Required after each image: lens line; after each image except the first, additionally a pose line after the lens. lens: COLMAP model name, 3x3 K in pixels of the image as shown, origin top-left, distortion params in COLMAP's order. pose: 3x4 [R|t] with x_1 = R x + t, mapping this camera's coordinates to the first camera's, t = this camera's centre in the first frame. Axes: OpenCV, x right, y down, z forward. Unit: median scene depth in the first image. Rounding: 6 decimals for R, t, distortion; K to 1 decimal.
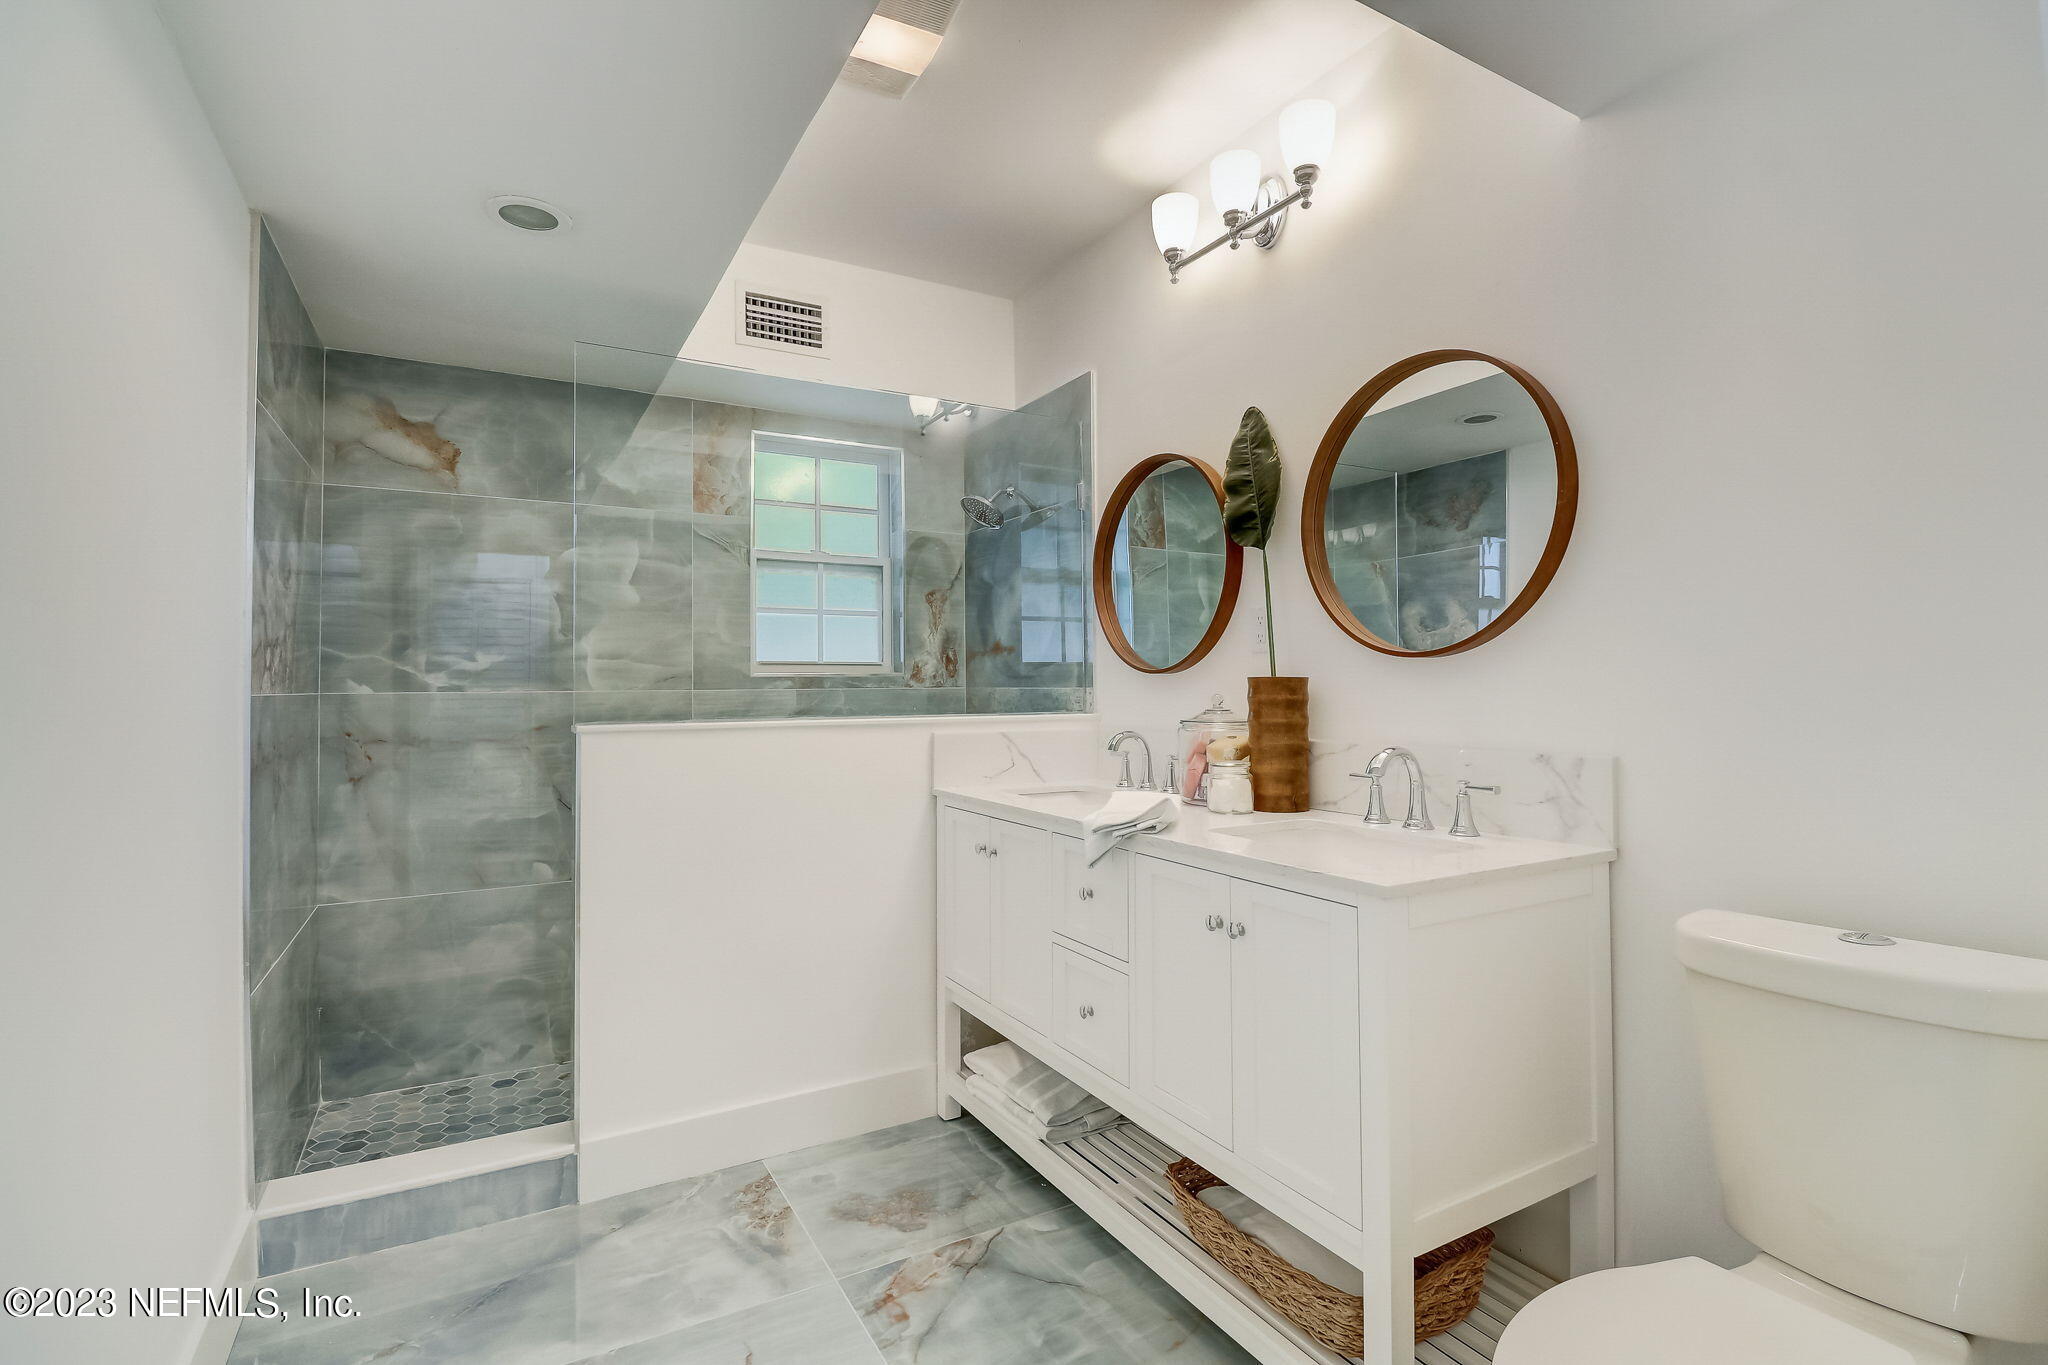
lens RADIAL K [[957.0, 0, 1031.8], [0, 957.0, 688.0], [0, 0, 1]] dist [-0.003928, -0.006522]
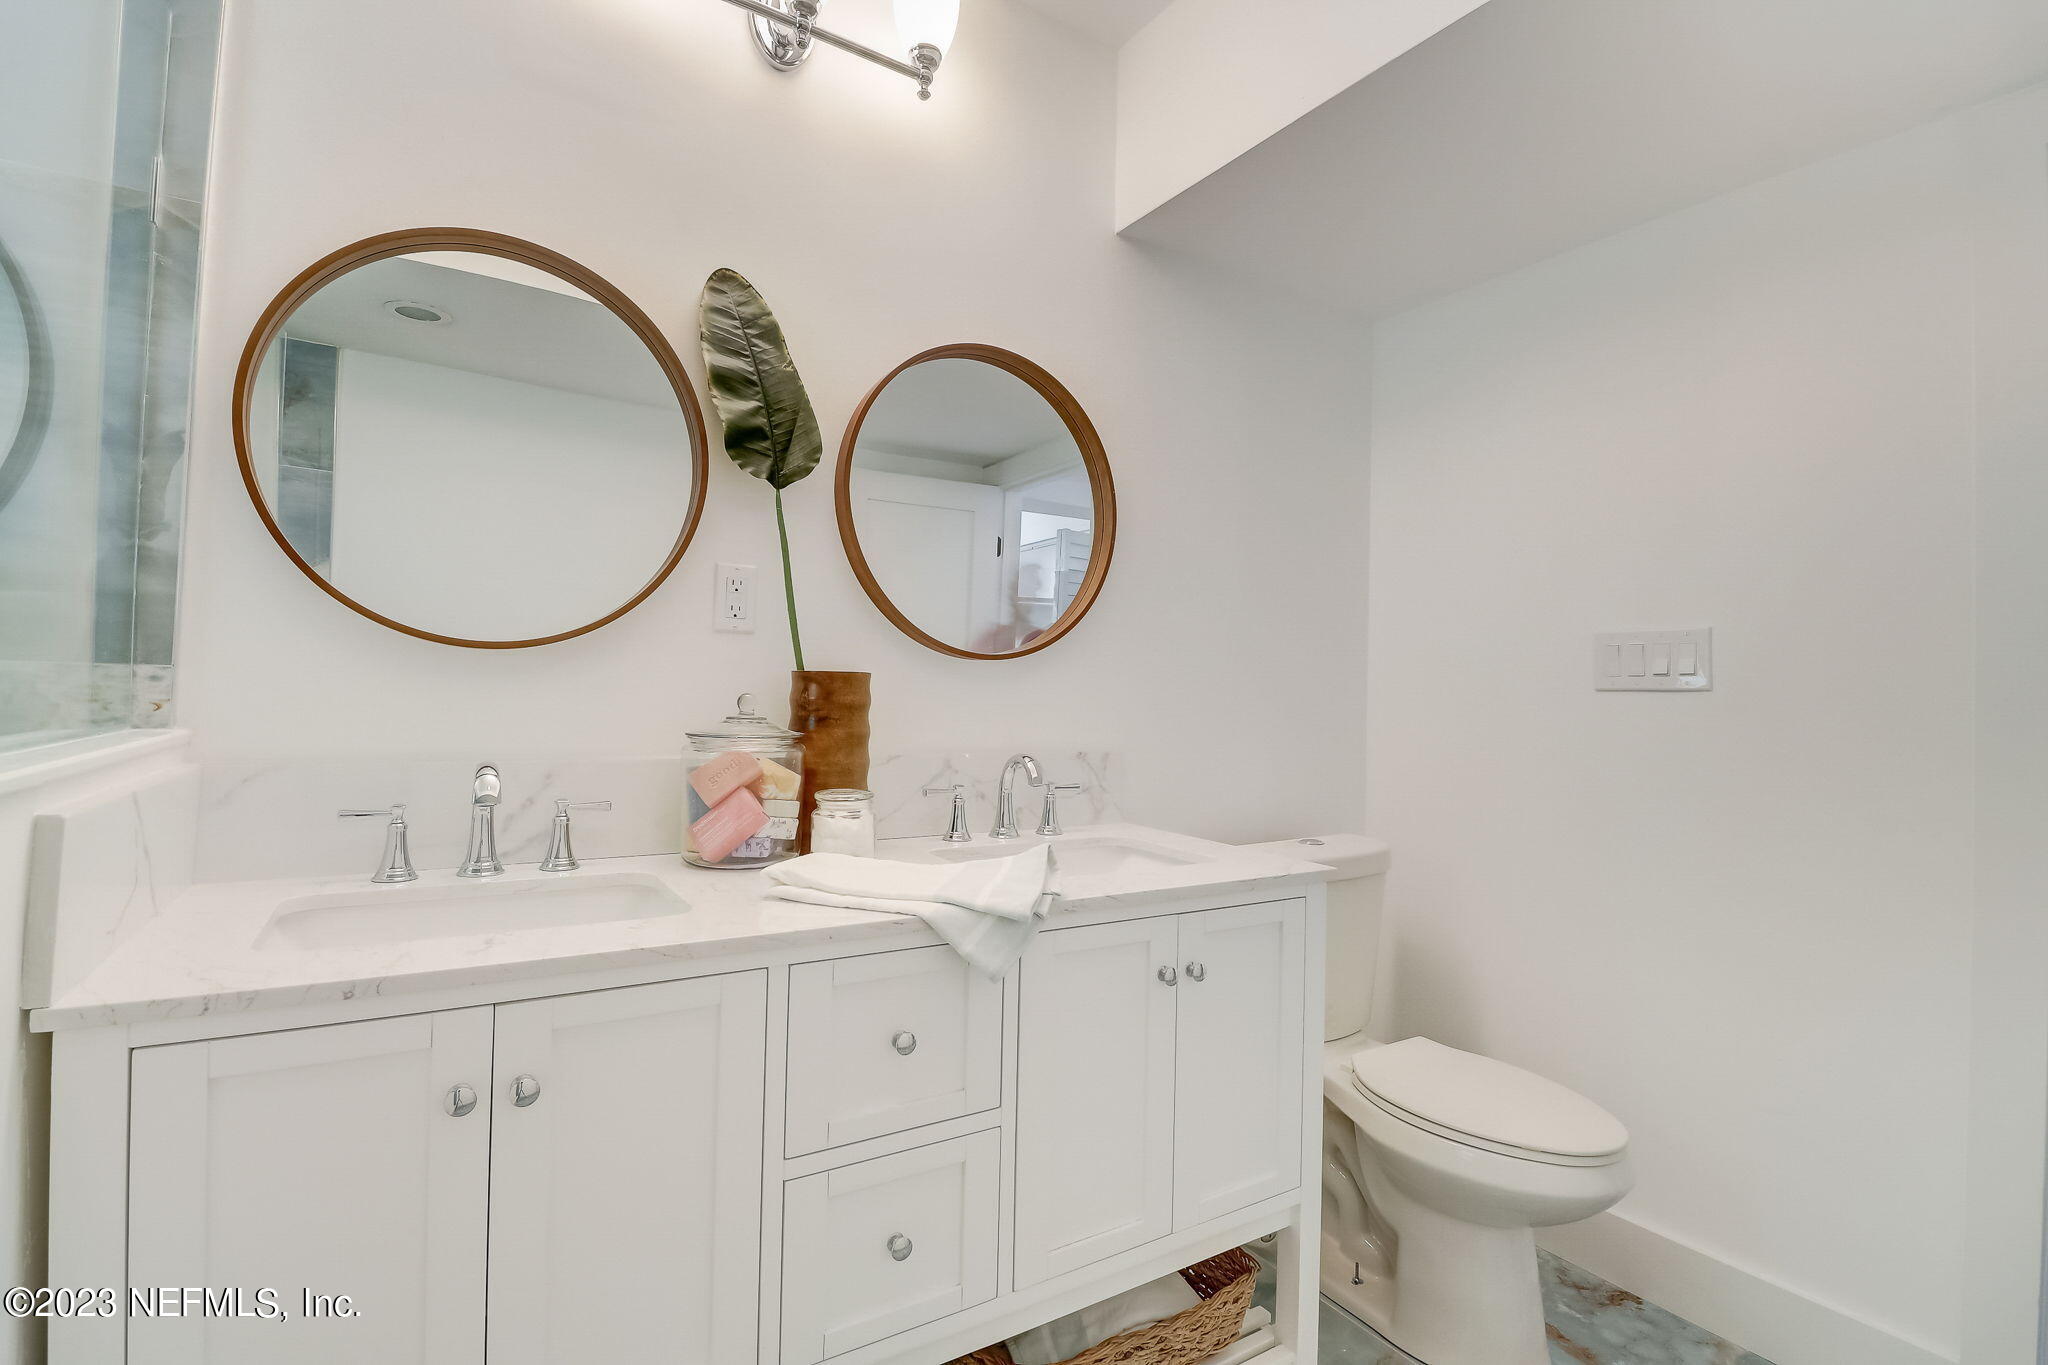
lens RADIAL K [[957.0, 0, 1032.0], [0, 957.0, 675.5], [0, 0, 1]] dist [-0.003928, -0.006522]
pose [[-0.054242, 0.021486, 0.998297, -0.473486], [-0.025534, 0.999412, -0.022897, 0.003794], [-0.998201, -0.026733, -0.053662, 0.858386]]
